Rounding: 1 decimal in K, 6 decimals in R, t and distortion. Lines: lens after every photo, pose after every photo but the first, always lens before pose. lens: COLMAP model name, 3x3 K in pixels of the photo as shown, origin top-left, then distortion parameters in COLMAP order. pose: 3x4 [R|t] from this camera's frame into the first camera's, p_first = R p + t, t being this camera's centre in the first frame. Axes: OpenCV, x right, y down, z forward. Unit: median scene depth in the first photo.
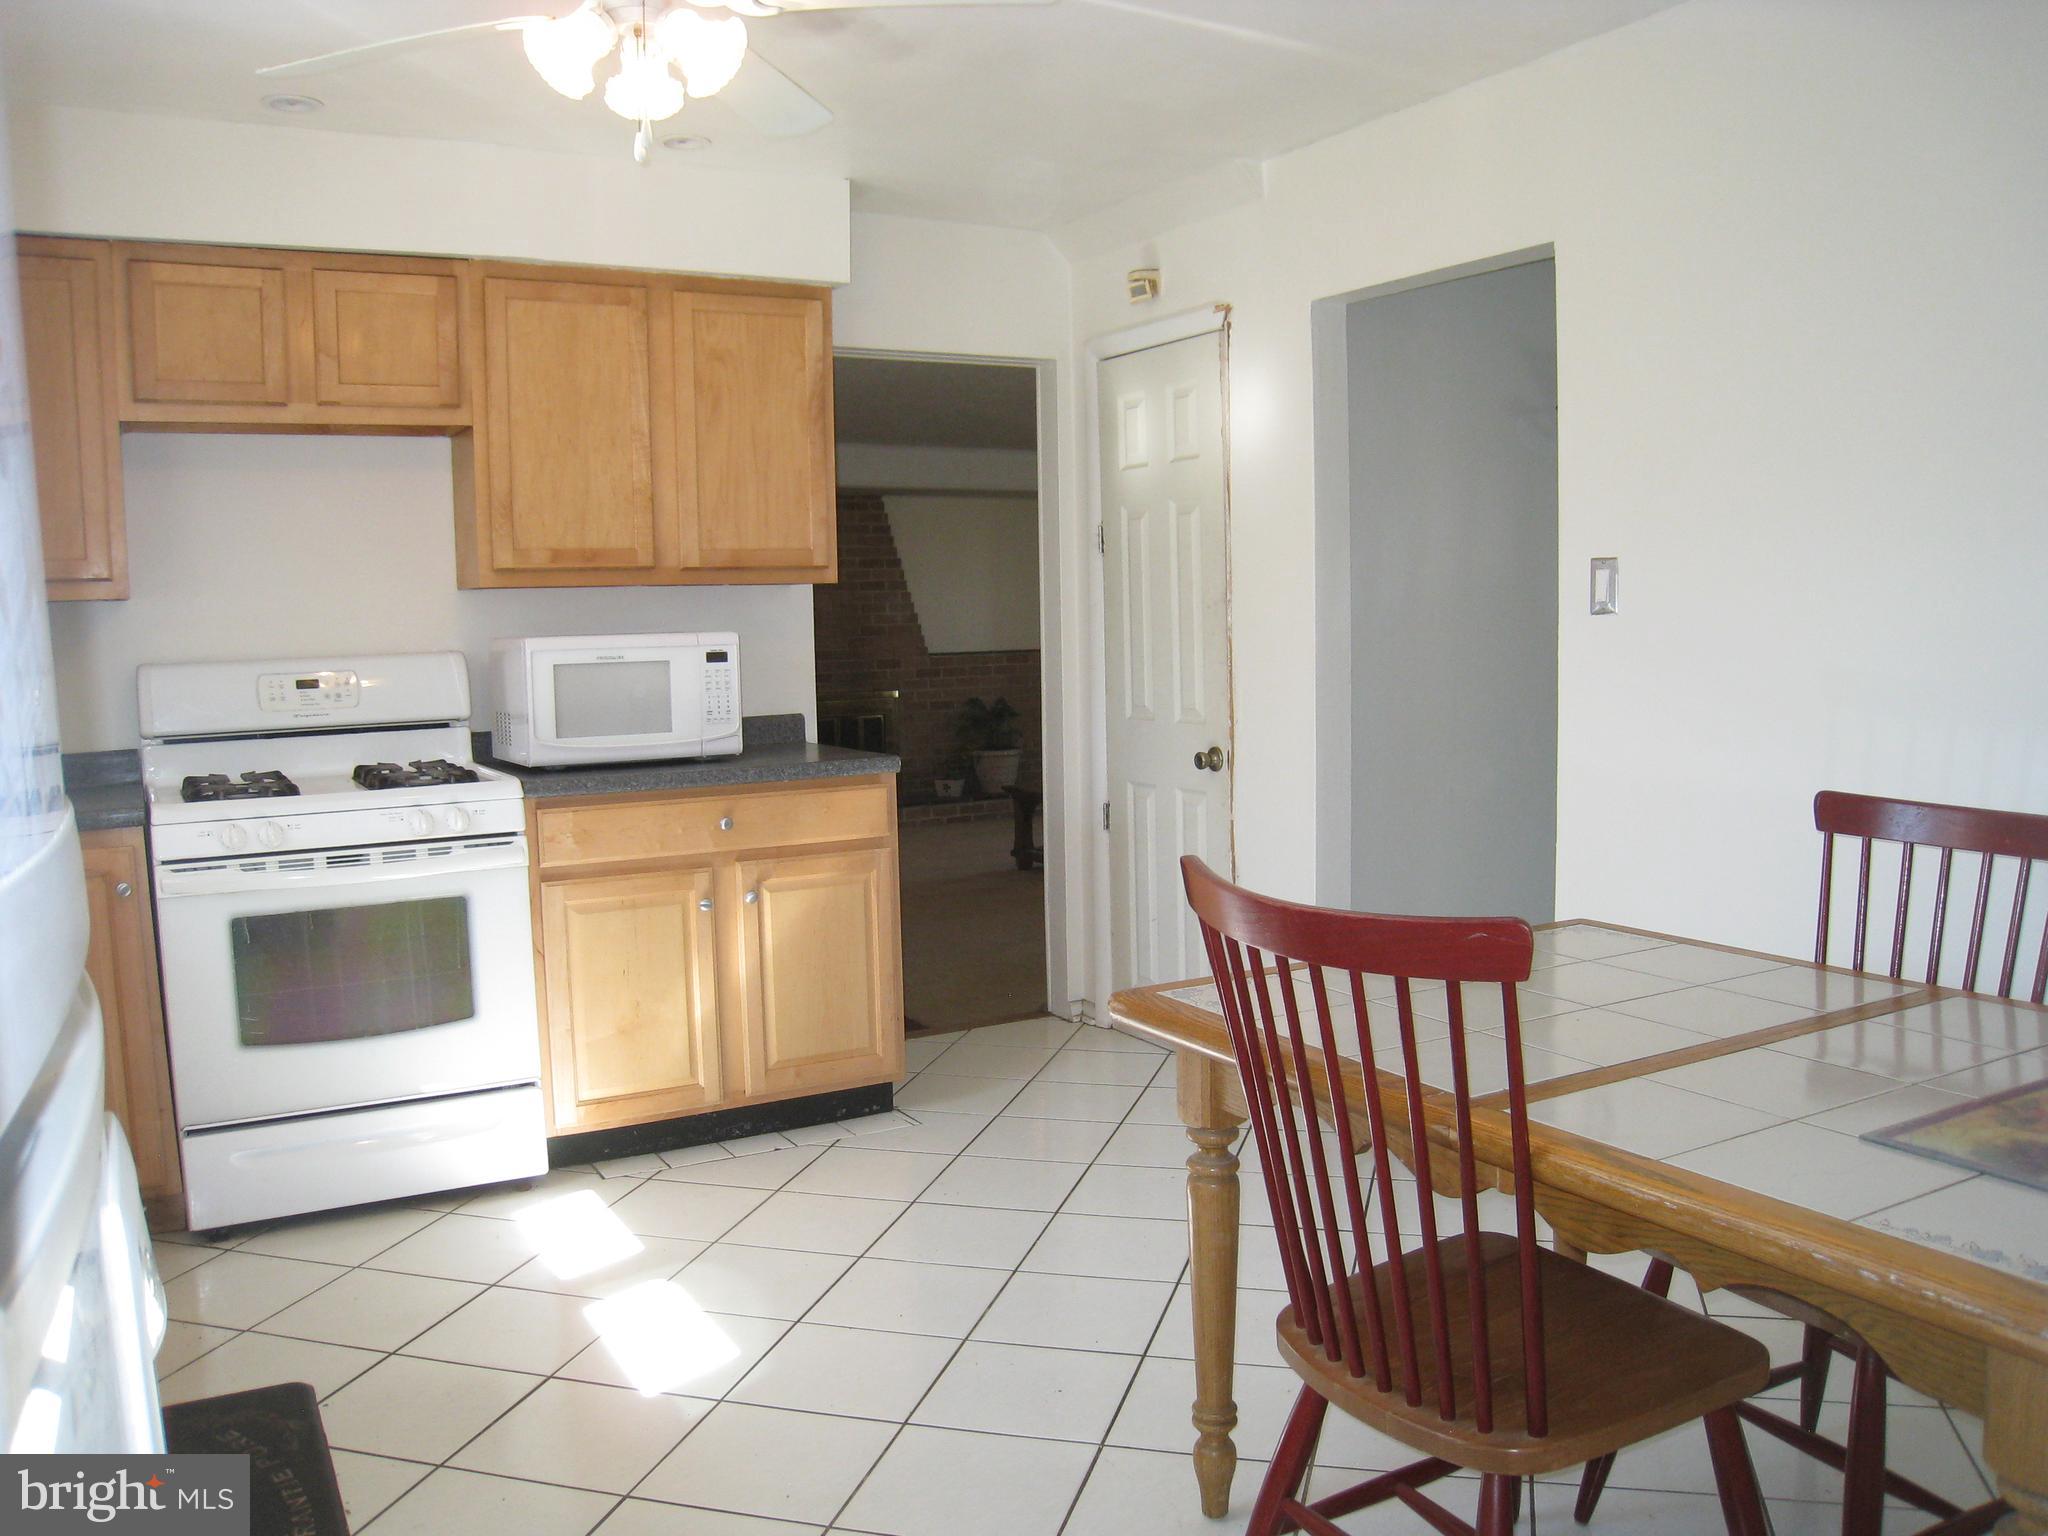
lens RADIAL K [[1691.4, 0, 1022.7], [0, 1691.4, 771.7], [0, 0, 1]] dist [-0.155691, 0.087713]
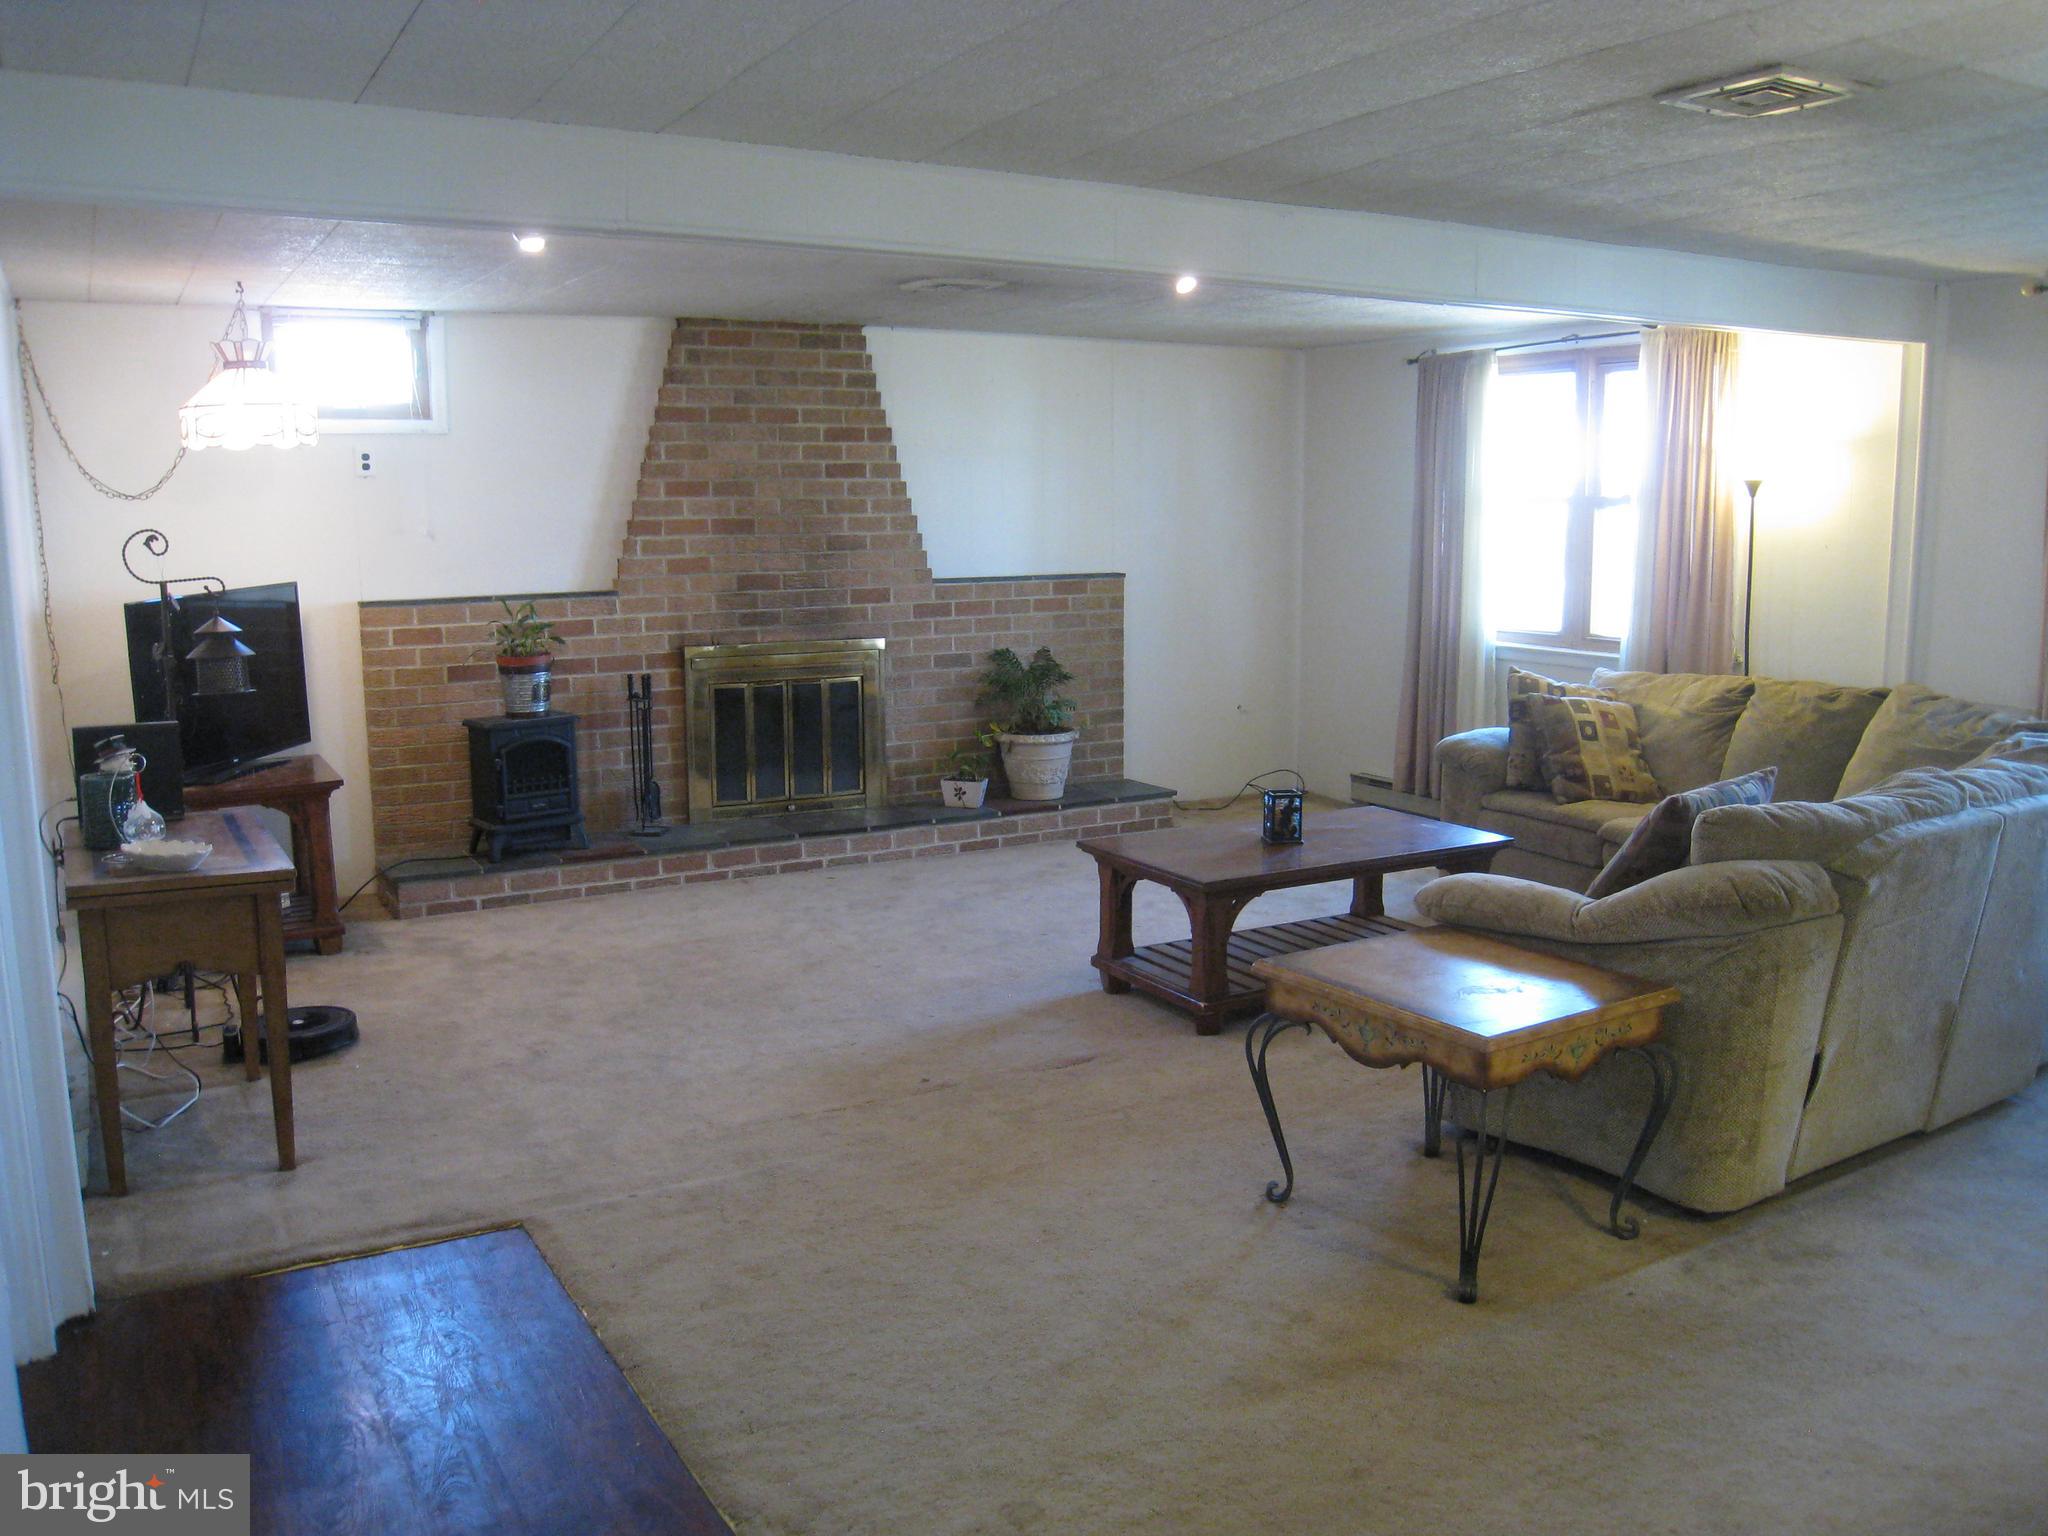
lens RADIAL K [[1691.4, 0, 1027.1], [0, 1691.4, 773.8], [0, 0, 1]] dist [-0.155691, 0.087713]
pose [[0.999721, 0.013773, 0.019184, -0.031887], [-0.014991, 0.997782, 0.064854, -0.039175], [-0.018249, -0.065123, 0.997710, 0.365088]]
